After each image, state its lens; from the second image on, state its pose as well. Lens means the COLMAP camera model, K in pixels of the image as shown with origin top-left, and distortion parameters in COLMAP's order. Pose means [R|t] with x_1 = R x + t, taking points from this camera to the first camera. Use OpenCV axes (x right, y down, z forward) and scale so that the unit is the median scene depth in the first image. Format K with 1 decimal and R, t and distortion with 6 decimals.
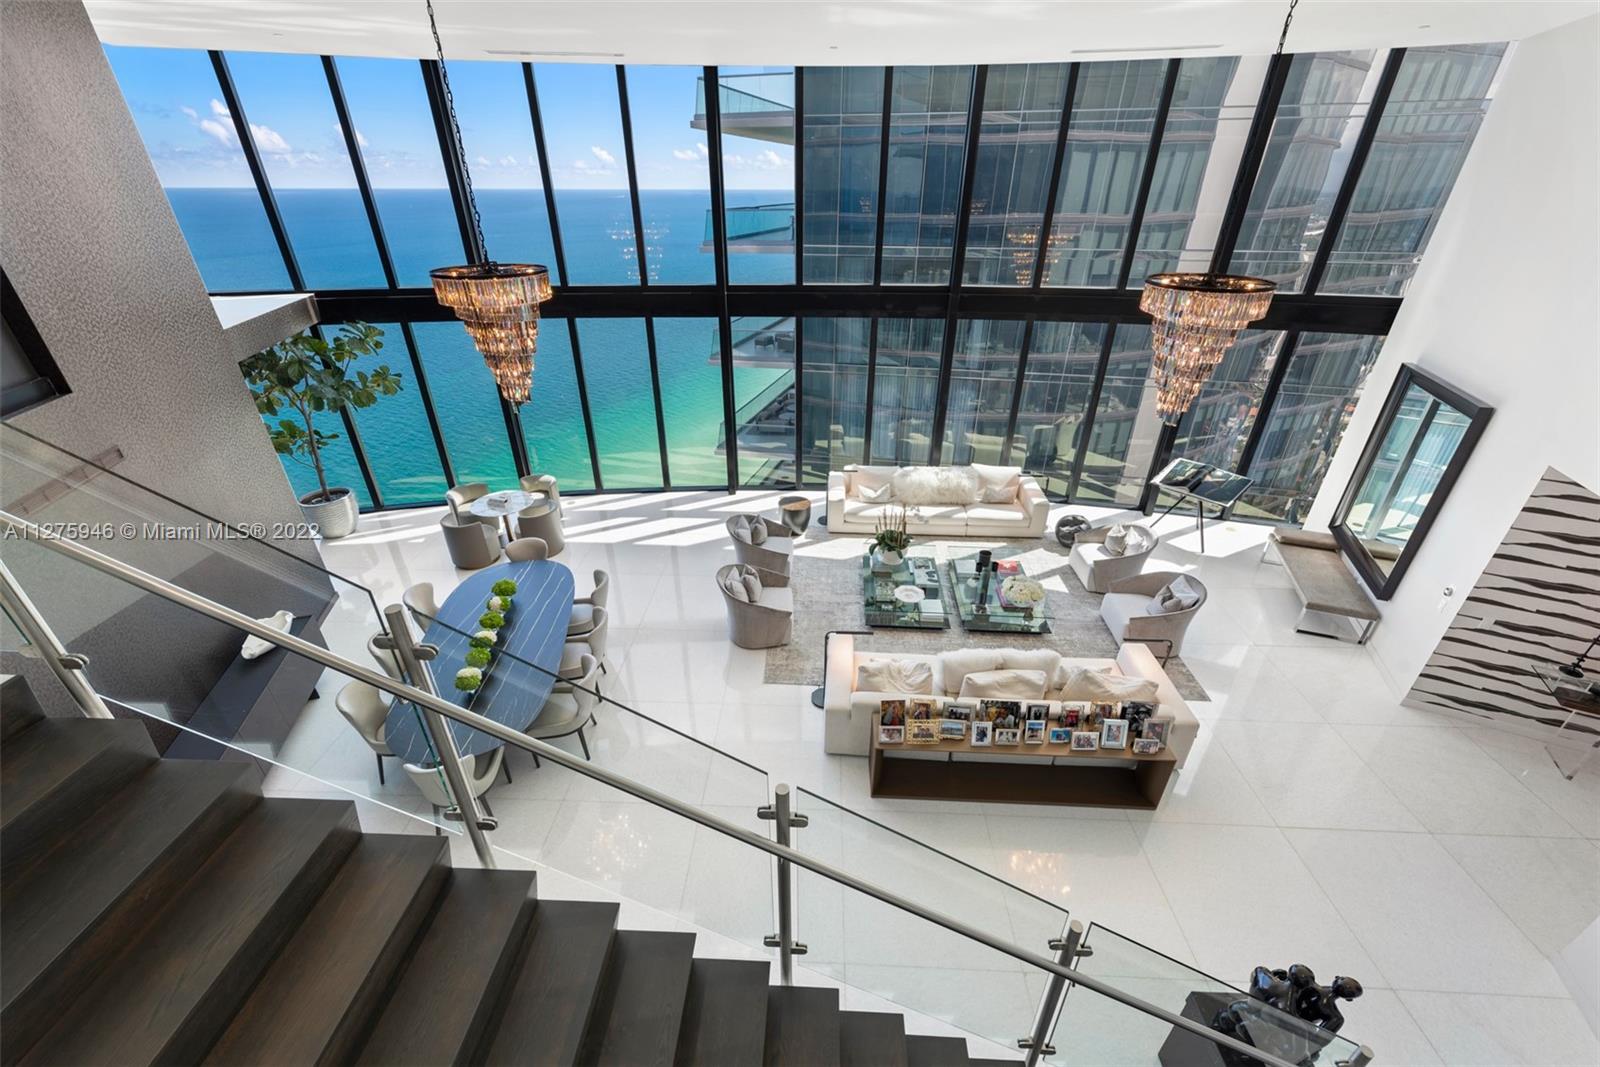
lens RADIAL K [[641.6, 0, 803.6], [0, 641.6, 515.1], [0, 0, 1]] dist [0.010204, -0.000140]
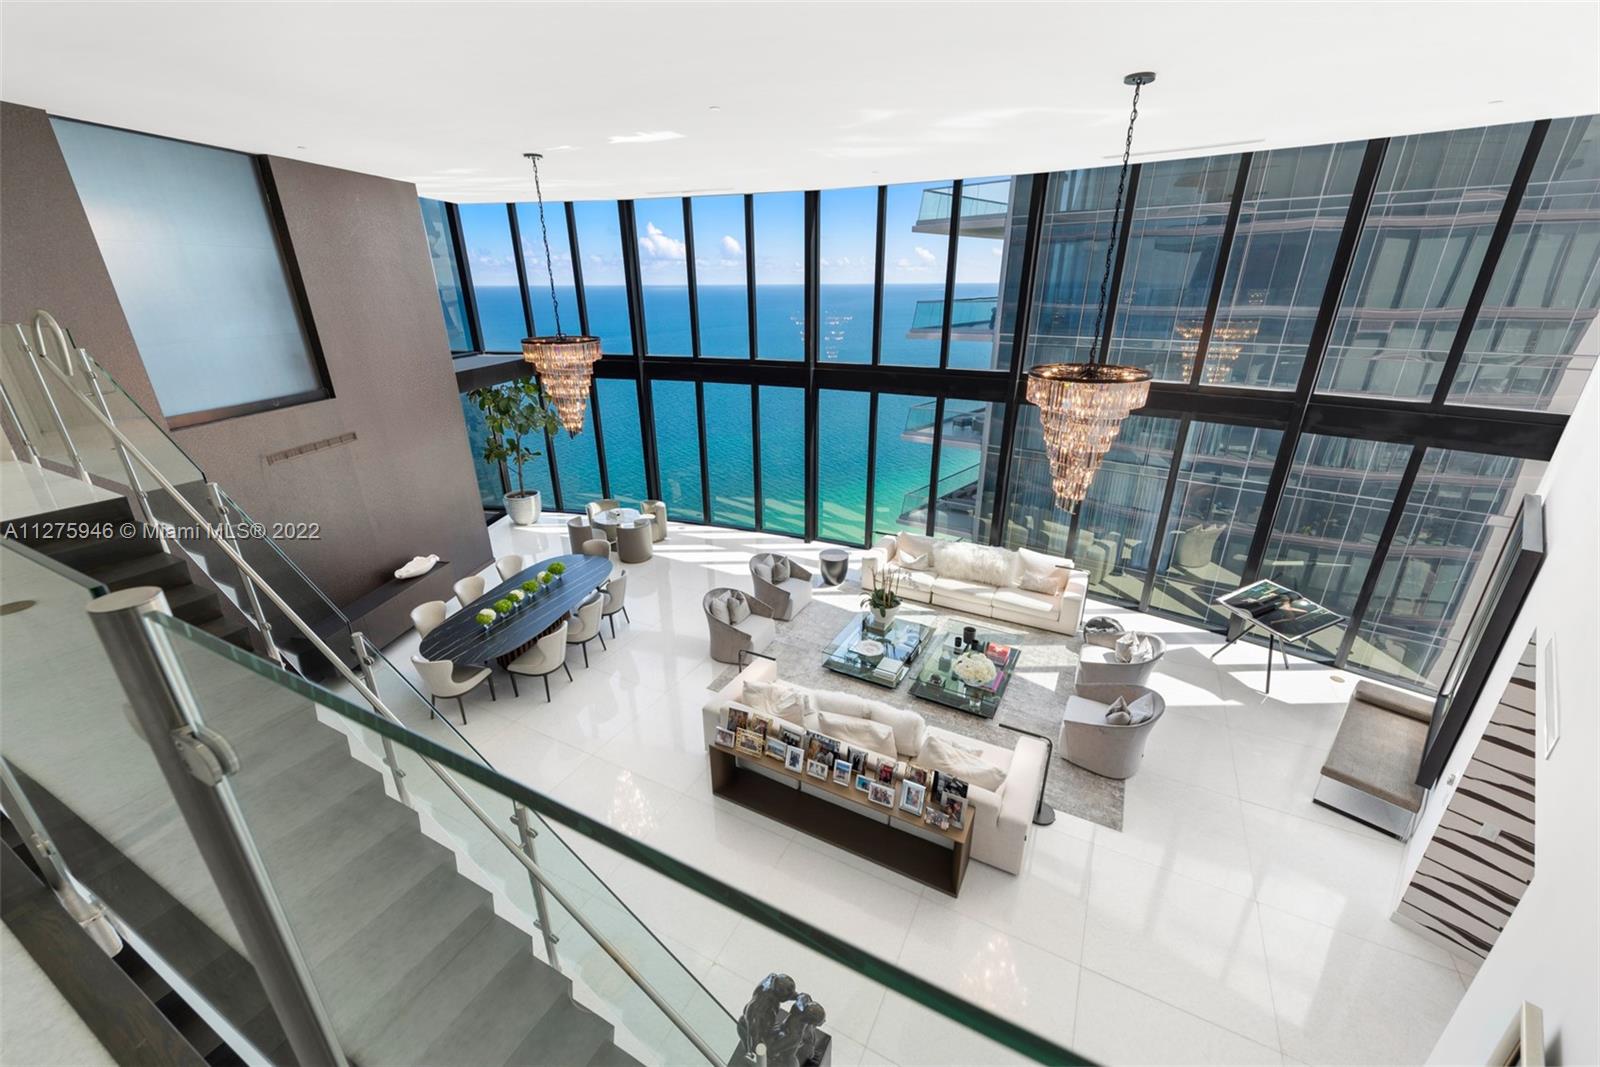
lens RADIAL K [[633.9, 0, 803.4], [0, 633.9, 513.8], [0, 0, 1]] dist [0.015982, -0.005165]
pose [[0.905403, 0.139456, -0.400995, 0.368584], [-0.186992, 0.978954, -0.081752, 0.010423], [0.381155, 0.149001, 0.912425, -0.020449]]
